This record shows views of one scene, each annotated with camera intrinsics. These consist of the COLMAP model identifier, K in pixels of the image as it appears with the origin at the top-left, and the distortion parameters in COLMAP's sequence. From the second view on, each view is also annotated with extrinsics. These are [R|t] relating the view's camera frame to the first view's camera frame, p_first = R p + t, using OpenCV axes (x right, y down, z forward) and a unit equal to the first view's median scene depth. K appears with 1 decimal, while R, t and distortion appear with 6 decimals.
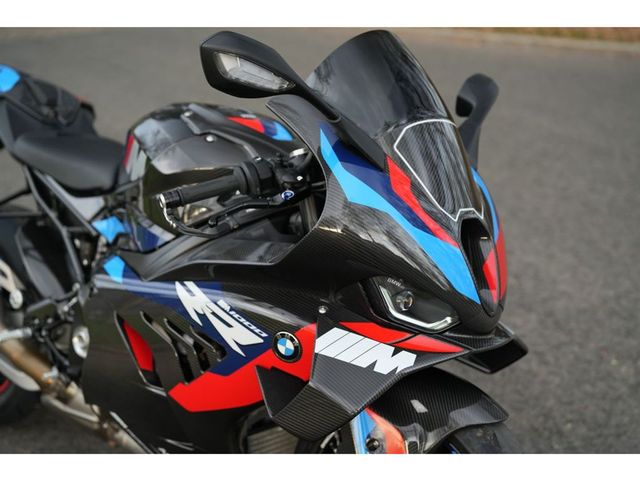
lens RADIAL K [[903.6, 0, 320.0], [0, 903.6, 240.0], [0, 0, 1]] dist [-0.049941, 0.711119]
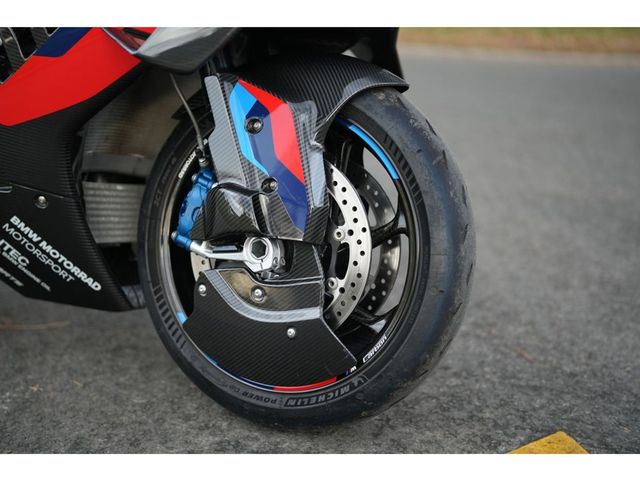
lens RADIAL K [[903.6, 0, 320.0], [0, 903.6, 240.0], [0, 0, 1]] dist [-0.049941, 0.711119]
pose [[0.965131, -0.033074, 0.259669, -0.096043], [0.057295, 0.994623, -0.086266, 0.391036], [-0.255419, 0.098136, 0.961837, 0.203554]]
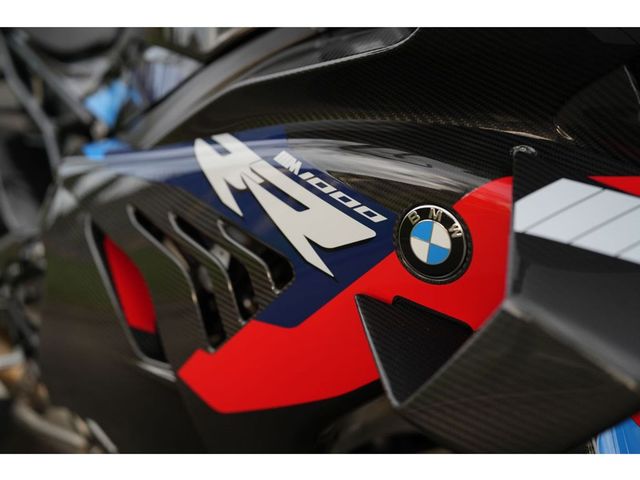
lens RADIAL K [[903.6, 0, 320.0], [0, 903.6, 240.0], [0, 0, 1]] dist [-0.049941, 0.711119]
pose [[0.992853, 0.009242, -0.118985, -0.036906], [-0.018137, 0.997101, -0.073896, 0.140744], [0.117957, 0.075526, 0.990142, 0.554251]]
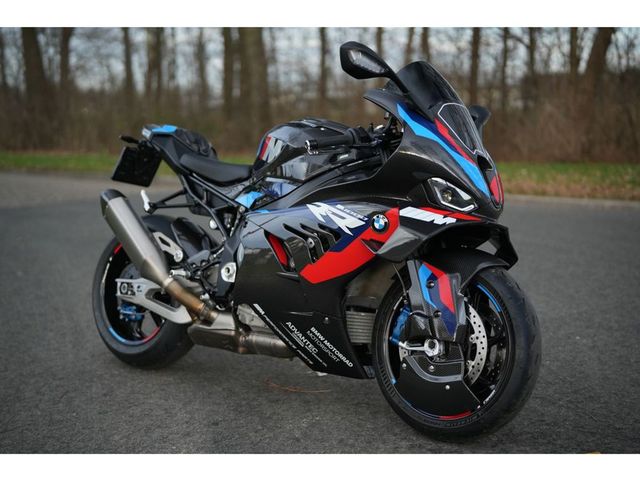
lens RADIAL K [[903.6, 0, 320.0], [0, 903.6, 240.0], [0, 0, 1]] dist [-0.049941, 0.711119]
pose [[0.999568, 0.004194, 0.029102, -0.190331], [0.002880, 0.971056, -0.238836, 0.530413], [-0.029261, 0.238816, 0.970624, -0.627614]]
